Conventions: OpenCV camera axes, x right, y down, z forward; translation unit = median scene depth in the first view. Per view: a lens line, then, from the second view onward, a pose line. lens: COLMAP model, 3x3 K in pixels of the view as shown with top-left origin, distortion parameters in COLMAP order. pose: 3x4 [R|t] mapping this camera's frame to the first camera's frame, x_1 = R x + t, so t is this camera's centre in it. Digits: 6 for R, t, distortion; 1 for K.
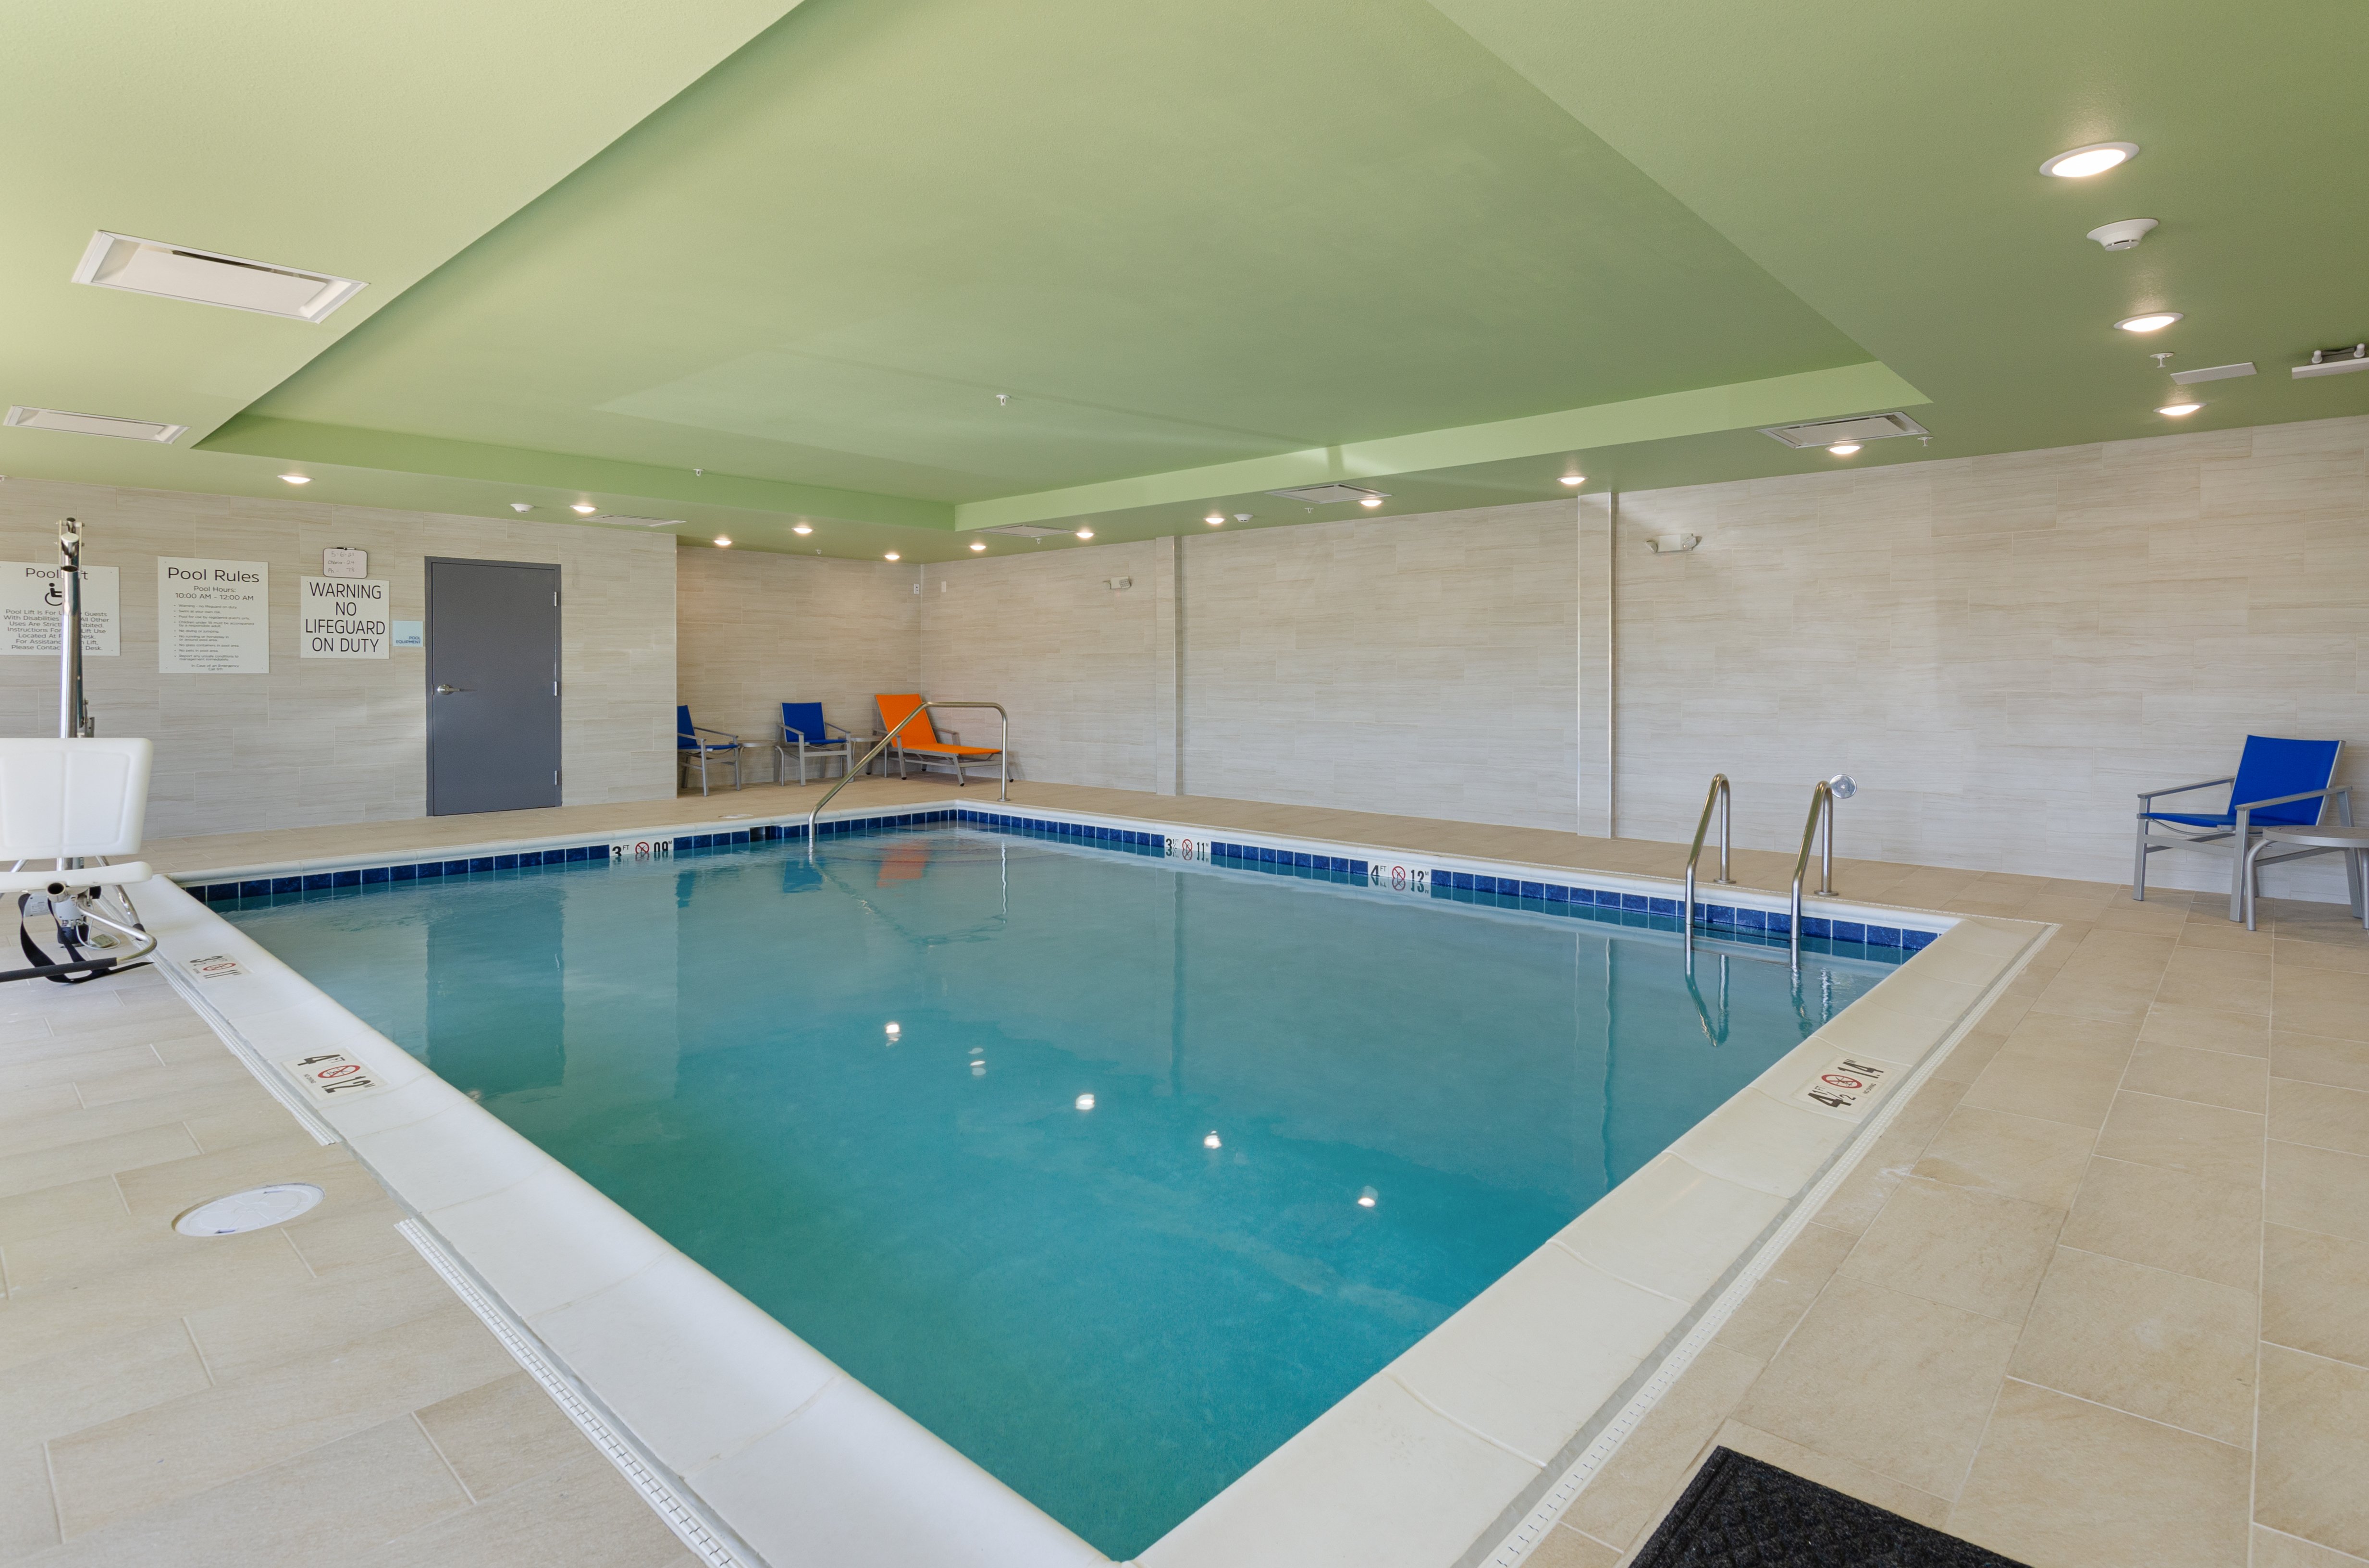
lens RADIAL K [[1189.6, 0, 1184.9], [0, 1189.6, 672.6], [0, 0, 1]] dist [-0.006653, 0.000365]
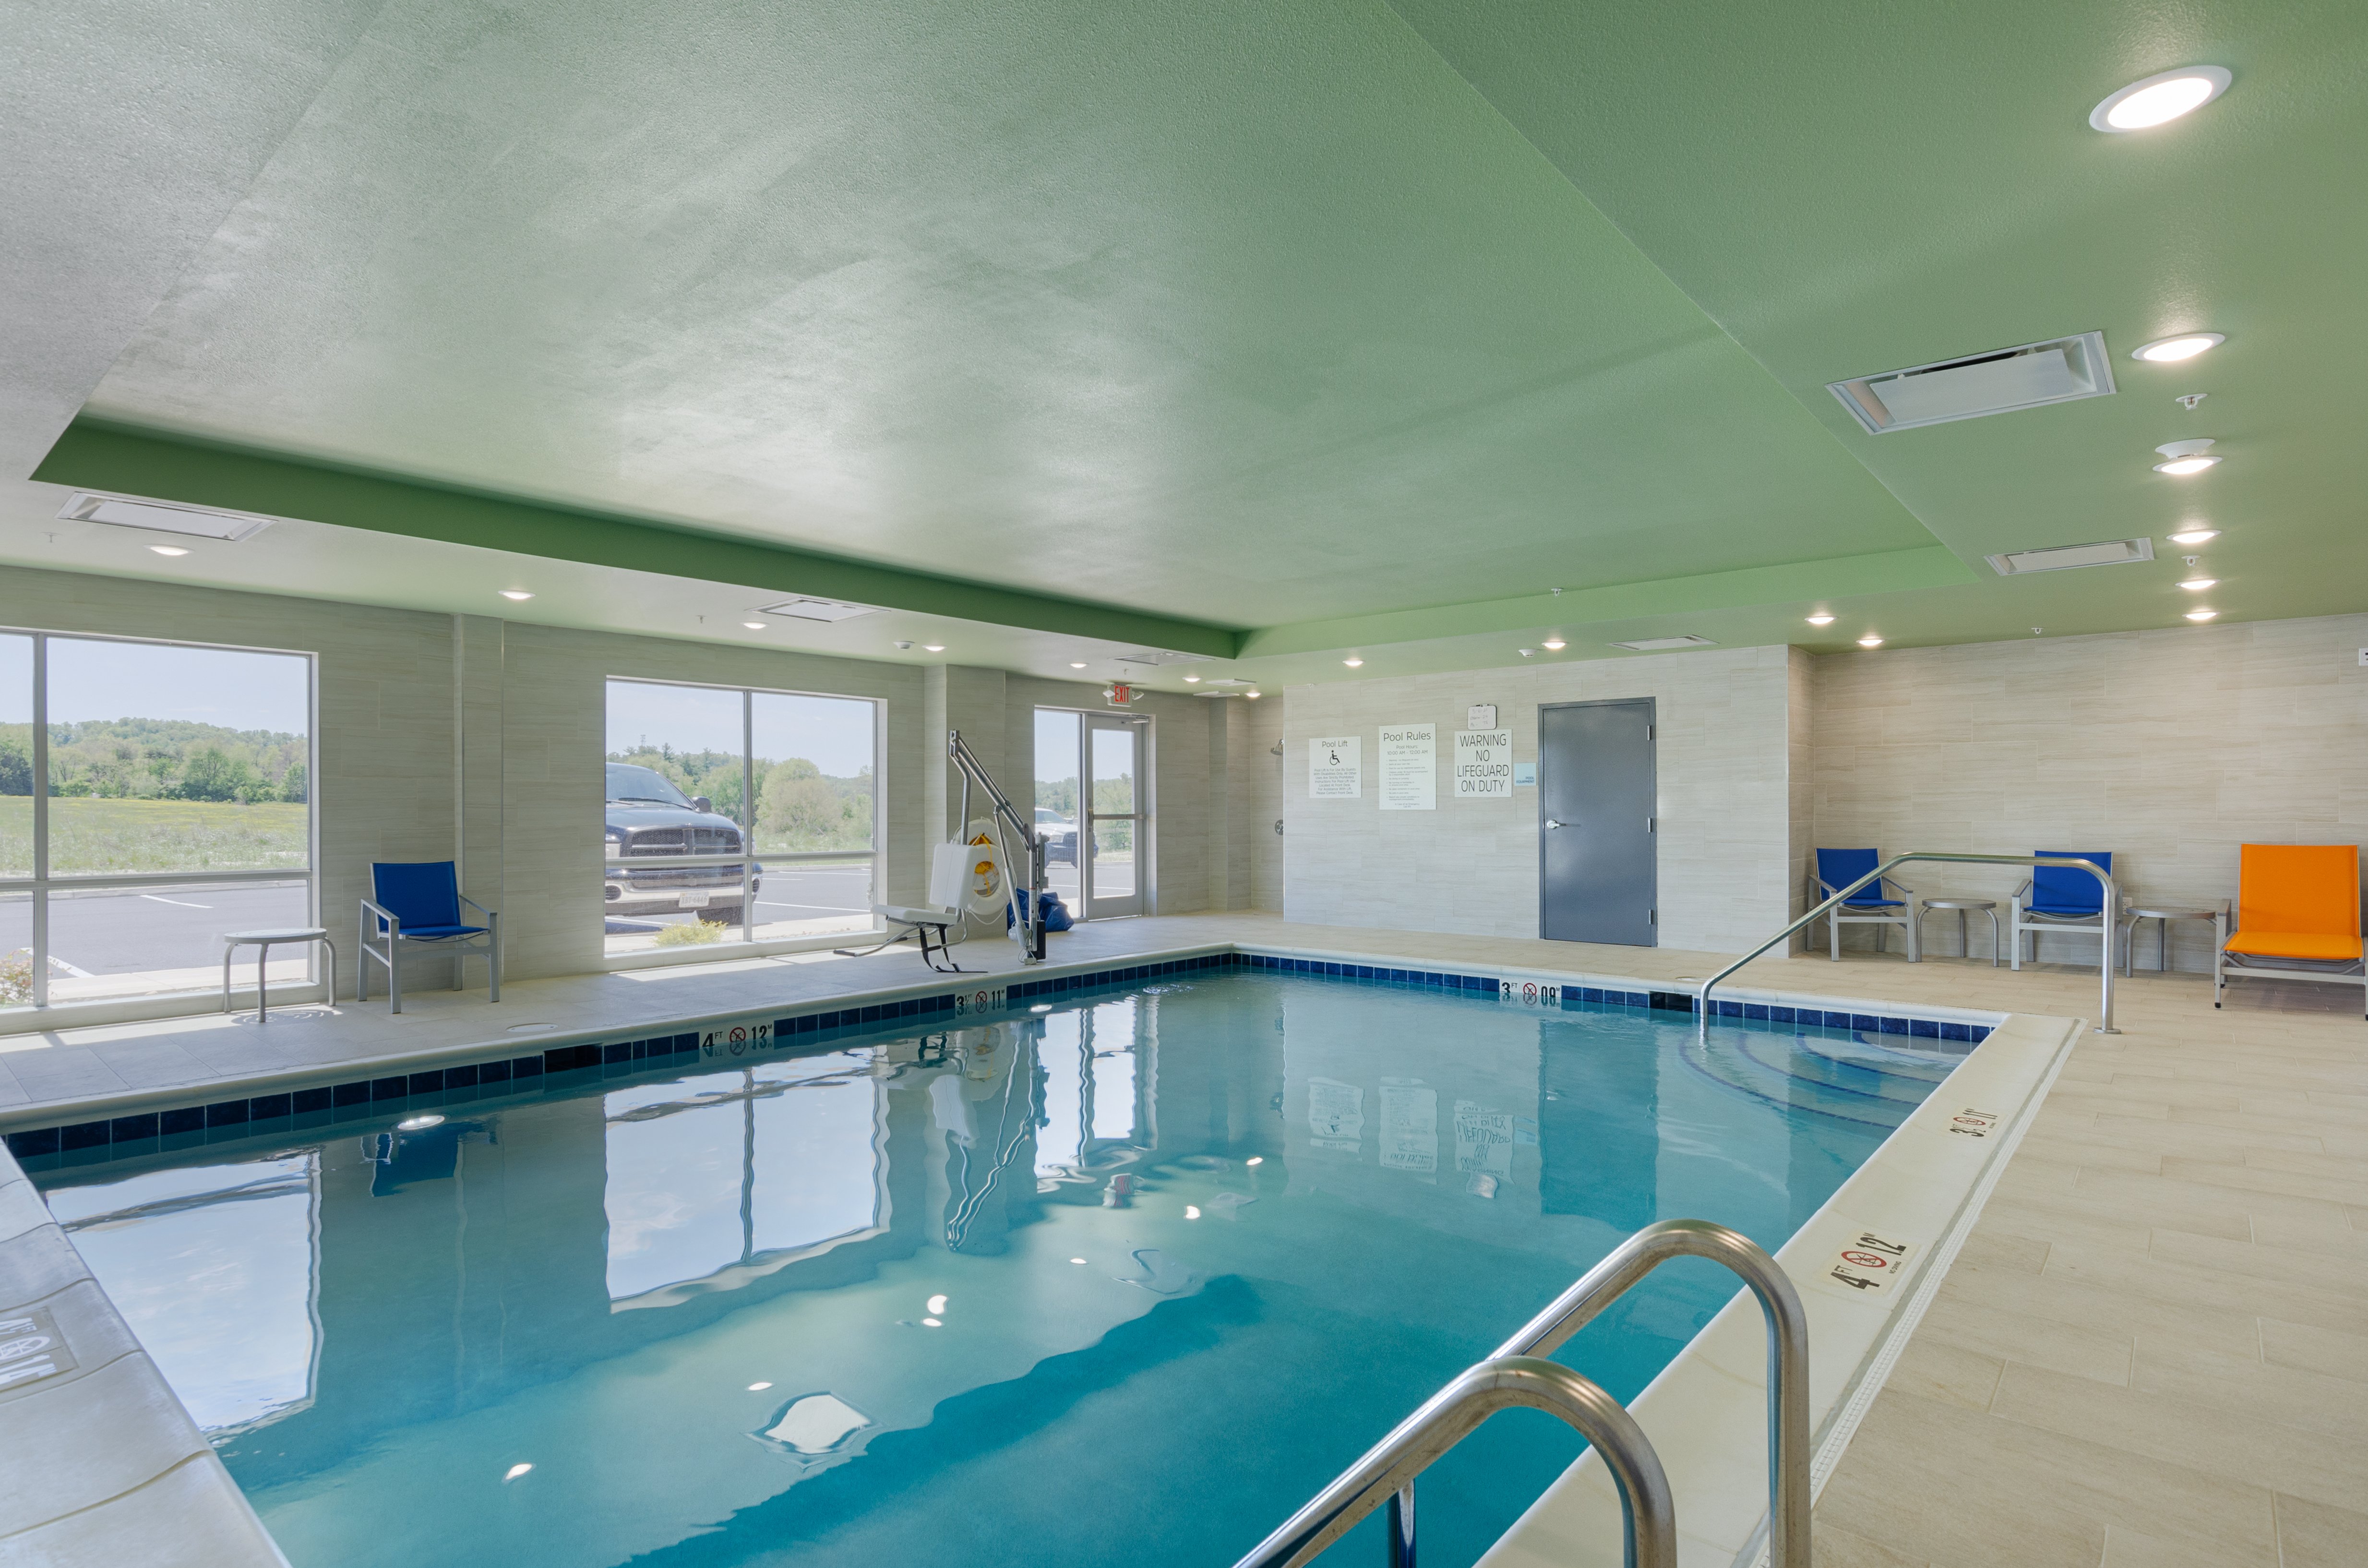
lens RADIAL K [[1189.3, 0, 1186.7], [0, 1189.3, 797.8], [0, 0, 1]] dist [-0.006653, 0.000365]
pose [[0.041649, -0.009903, -0.999083, 0.487638], [0.003471, 0.999946, -0.009767, -0.000134], [0.999126, -0.003061, 0.041681, 0.658241]]
